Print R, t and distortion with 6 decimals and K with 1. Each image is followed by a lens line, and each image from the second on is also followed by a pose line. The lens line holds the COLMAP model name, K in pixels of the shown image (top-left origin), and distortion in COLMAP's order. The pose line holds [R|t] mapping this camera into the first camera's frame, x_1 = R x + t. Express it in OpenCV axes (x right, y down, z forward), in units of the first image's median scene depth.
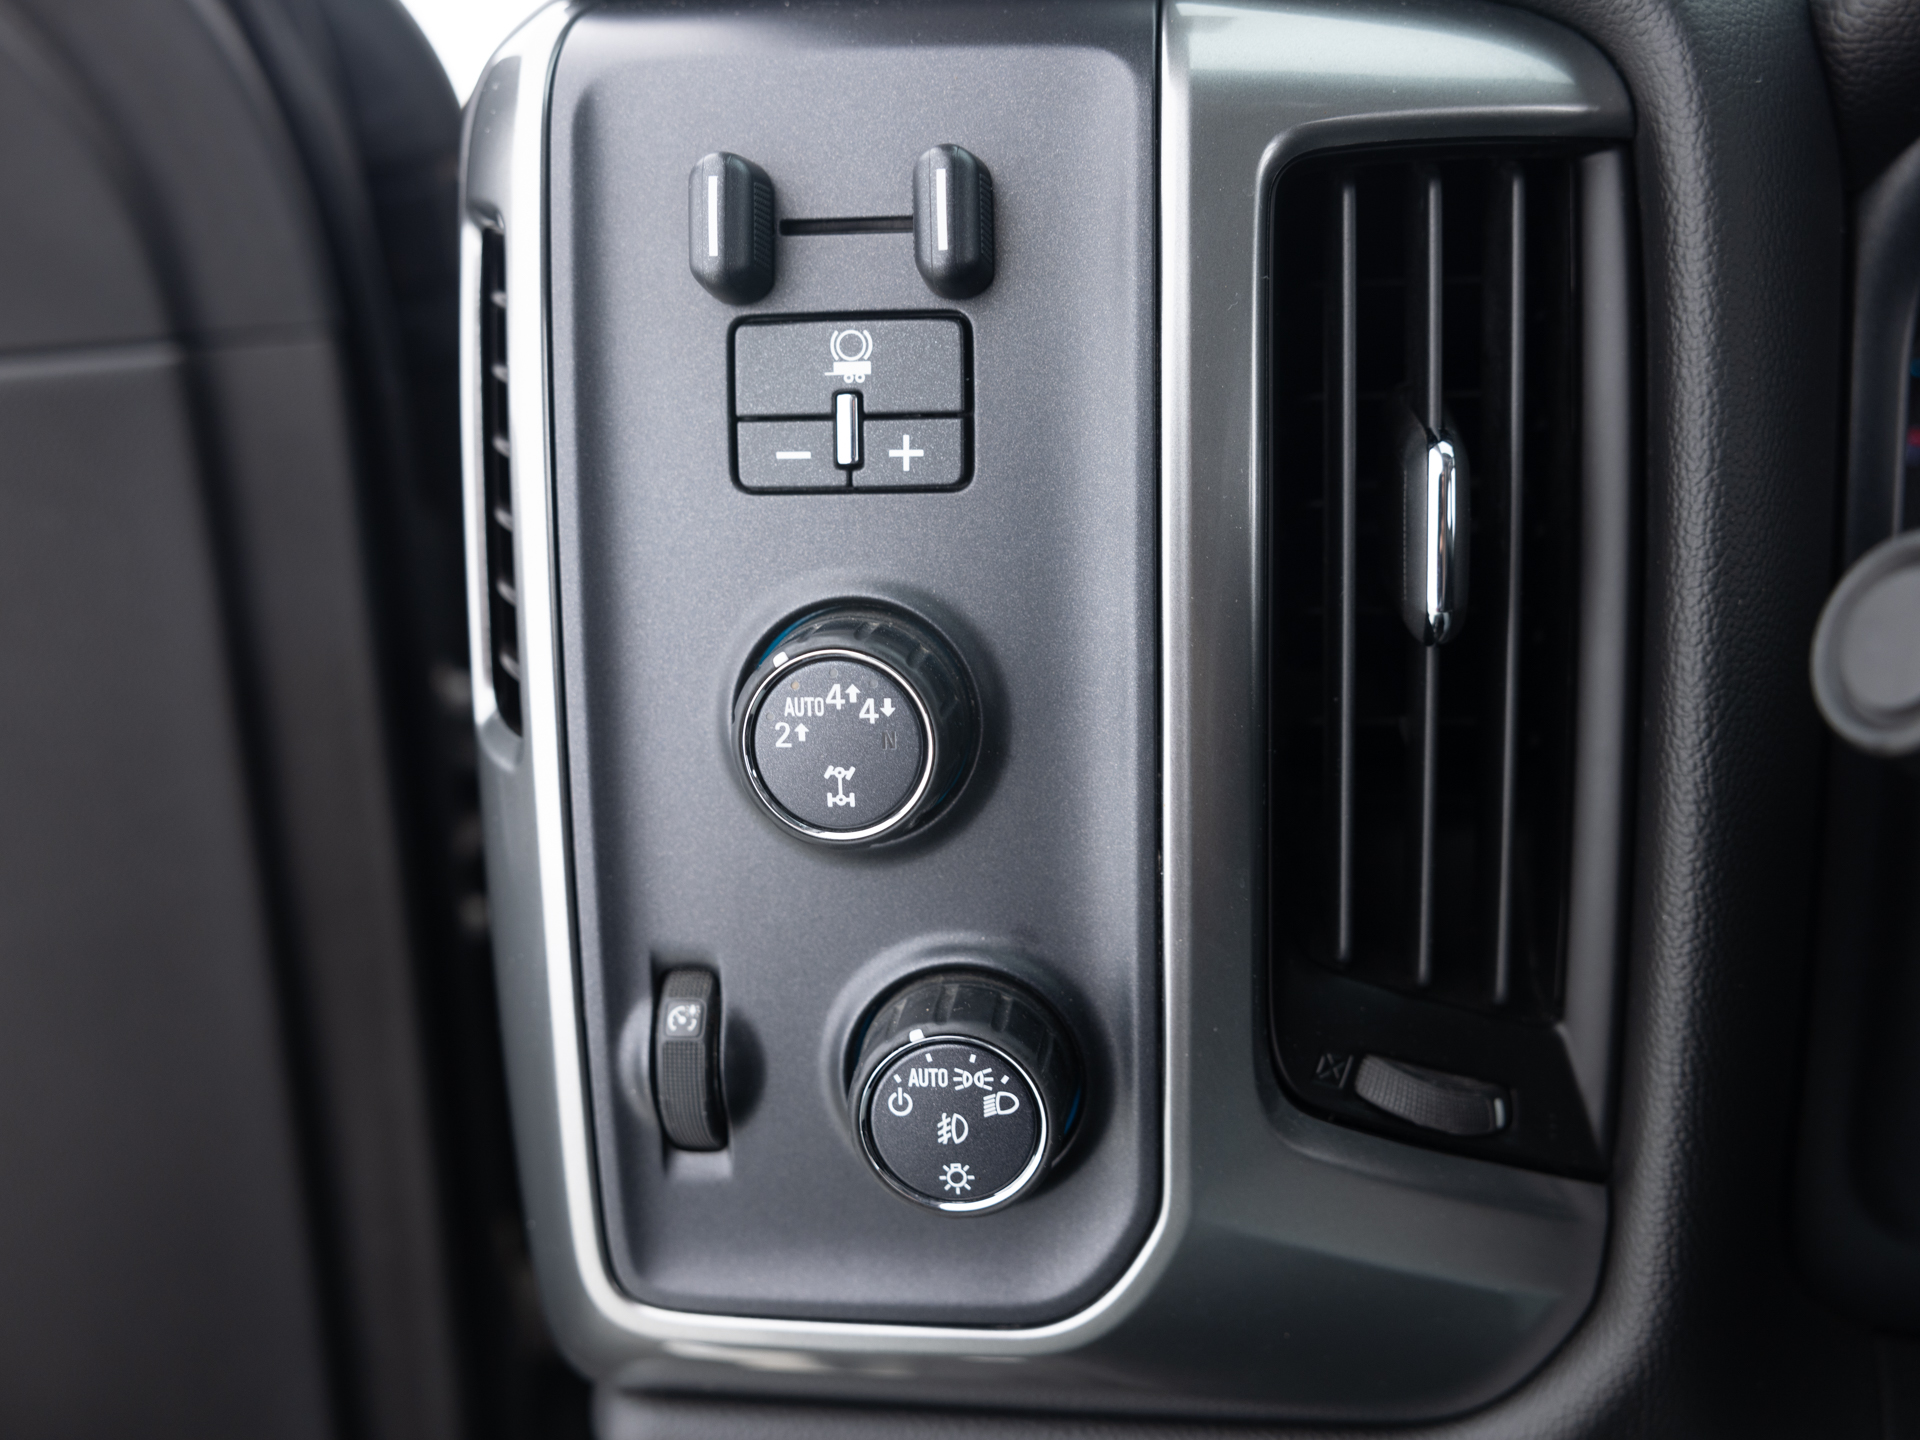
lens RADIAL K [[2037.2, 0, 960.0], [0, 2037.2, 720.0], [0, 0, 1]] dist [-0.008742, 0.026254]
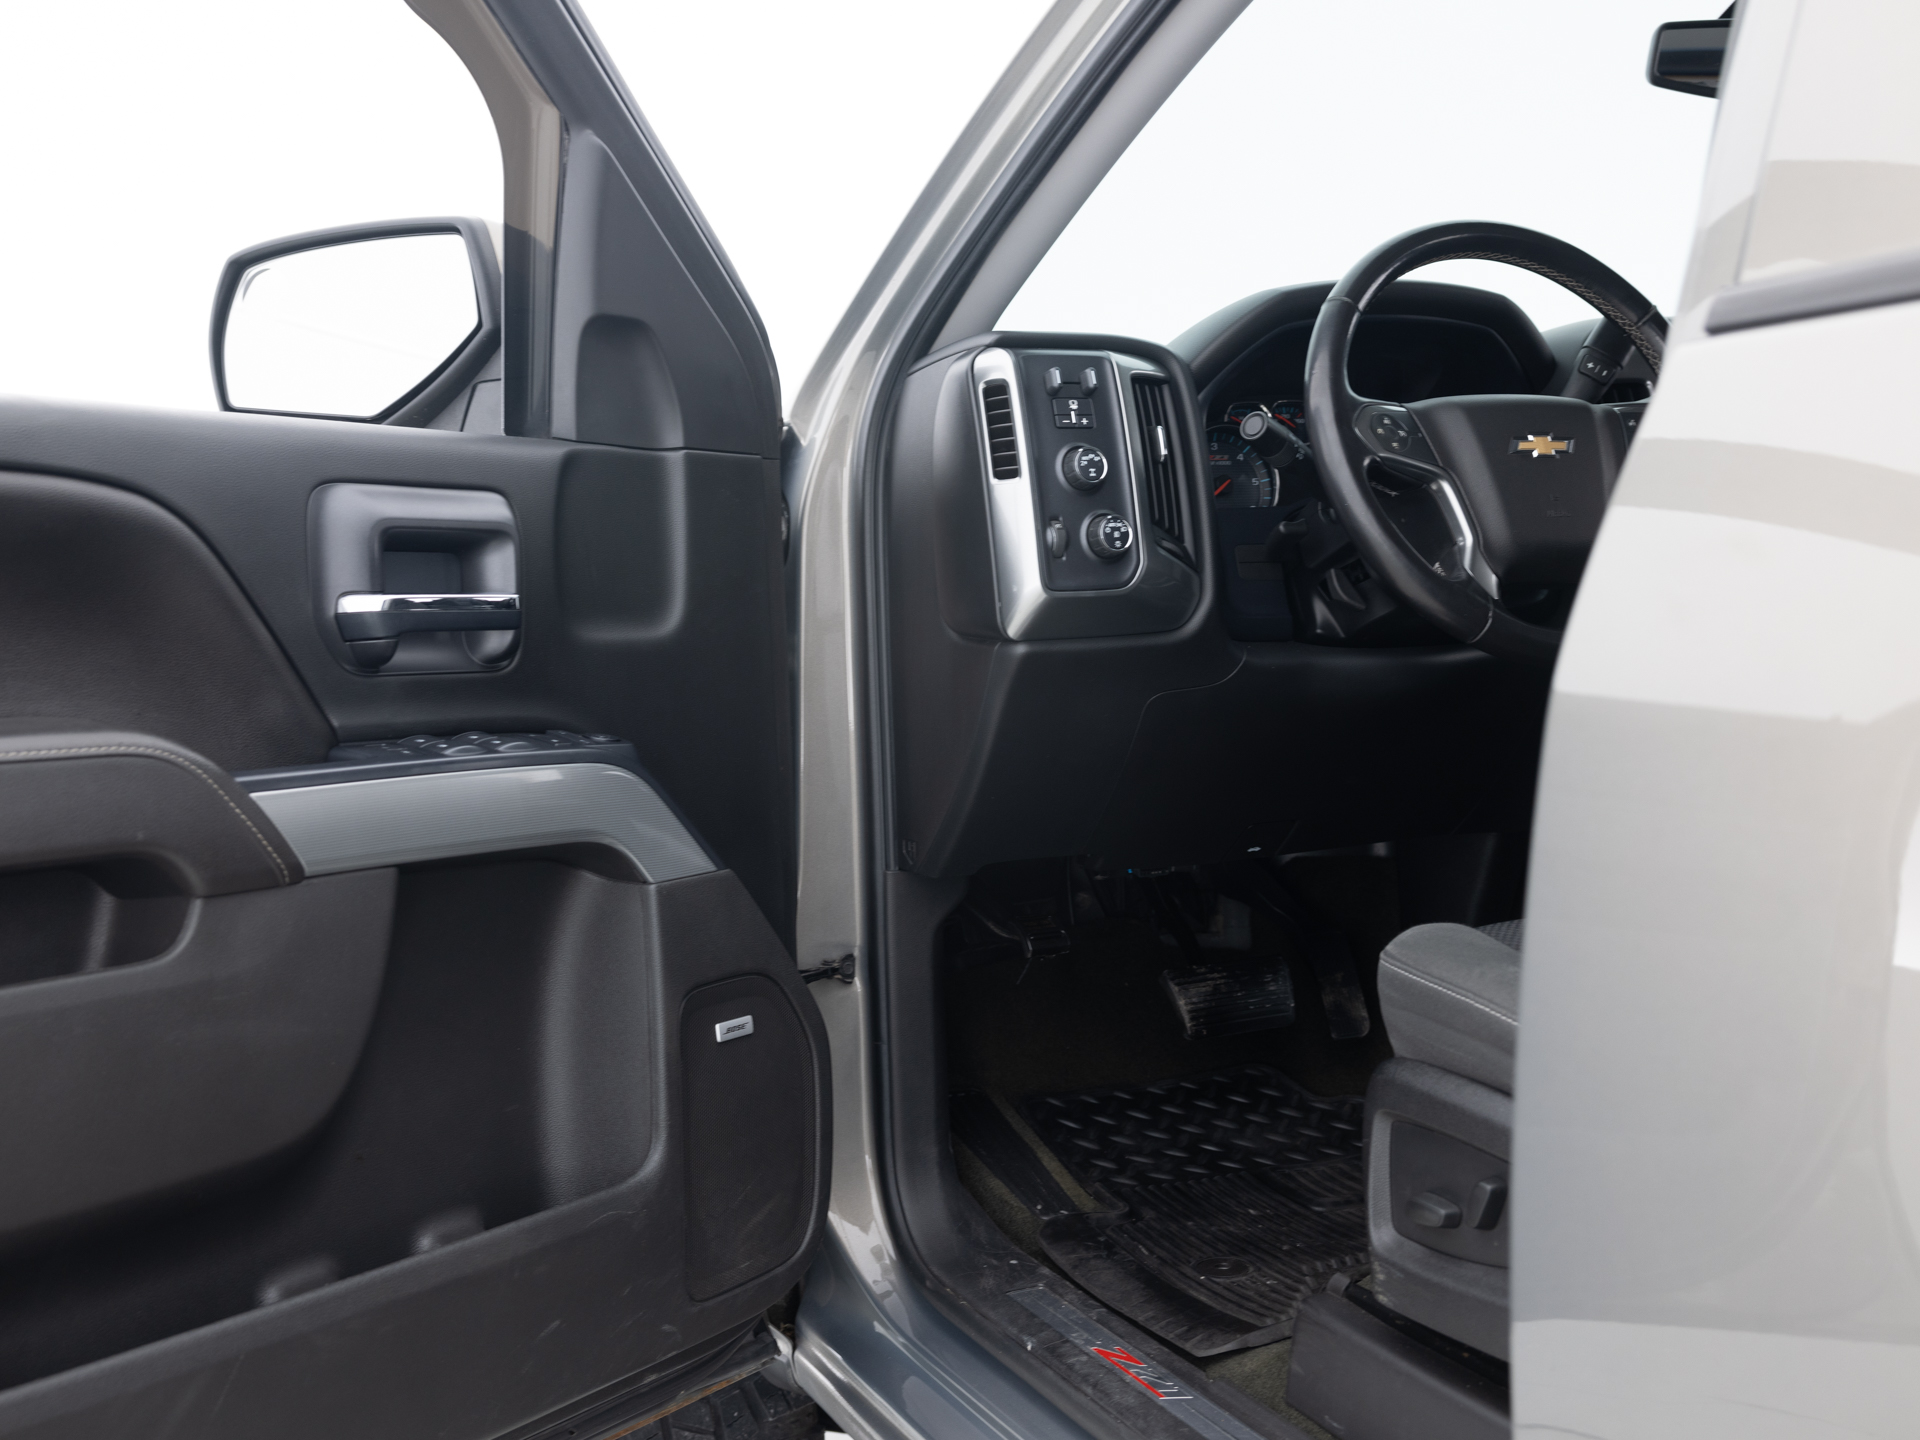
lens RADIAL K [[2040.8, 0, 960.0], [0, 2040.8, 720.0], [0, 0, 1]] dist [0.002308, 0.008652]
pose [[0.840766, -0.021929, 0.540954, -3.341255], [0.186832, 0.949551, -0.251886, 1.980365], [-0.508140, 0.312845, 0.802447, -3.035238]]
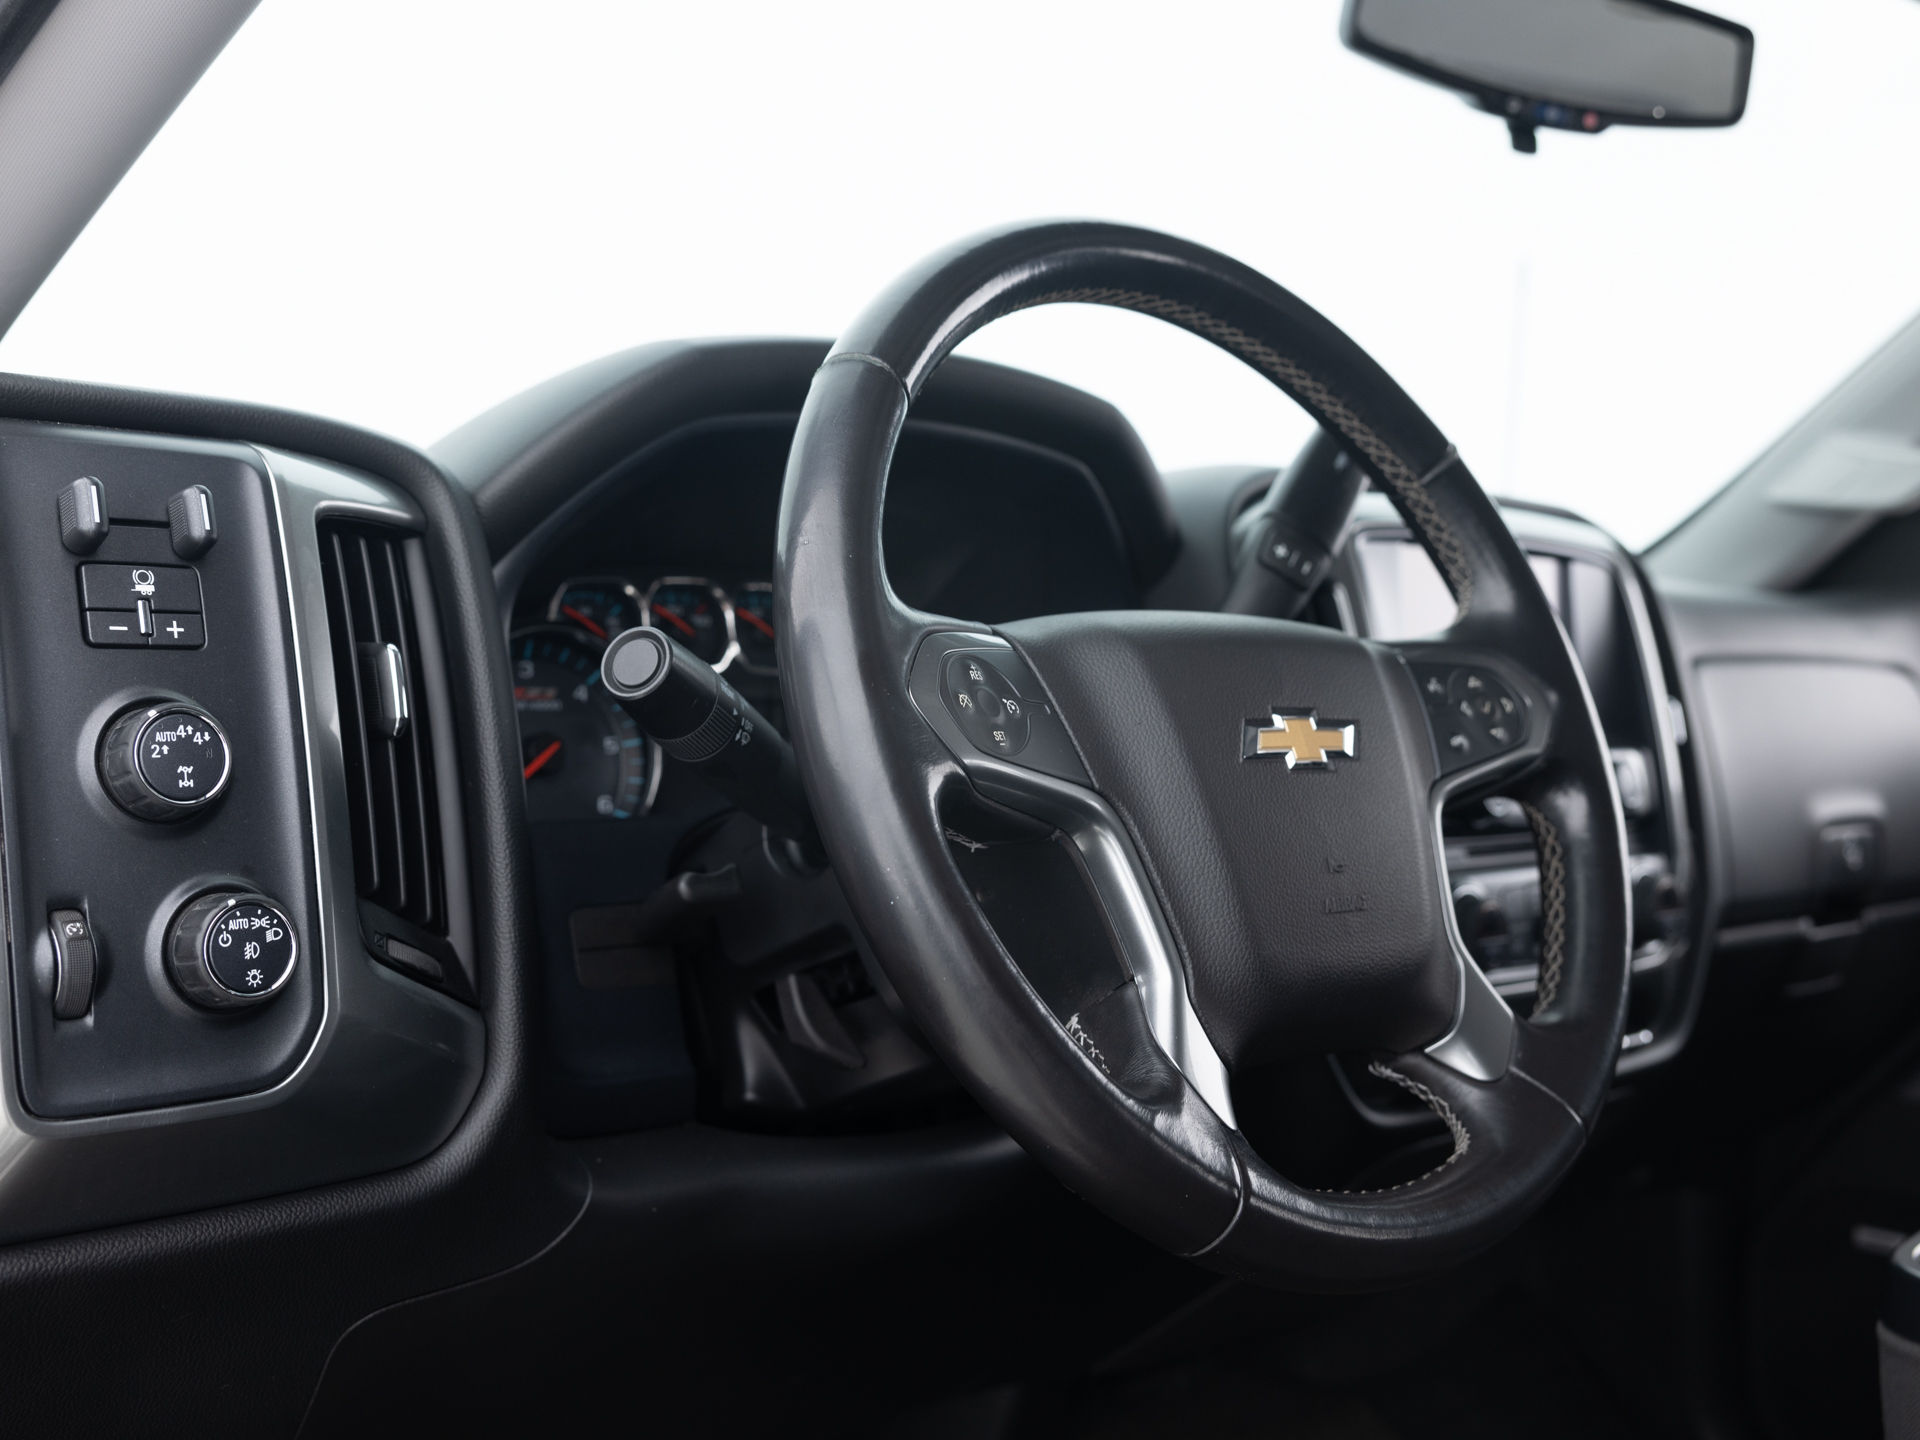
lens RADIAL K [[2040.8, 0, 960.0], [0, 2040.8, 720.0], [0, 0, 1]] dist [0.002308, 0.008652]
pose [[0.609736, 0.036713, 0.791754, -1.157370], [0.248102, 0.939886, -0.234647, 0.624774], [-0.752773, 0.339509, 0.563973, -0.702659]]
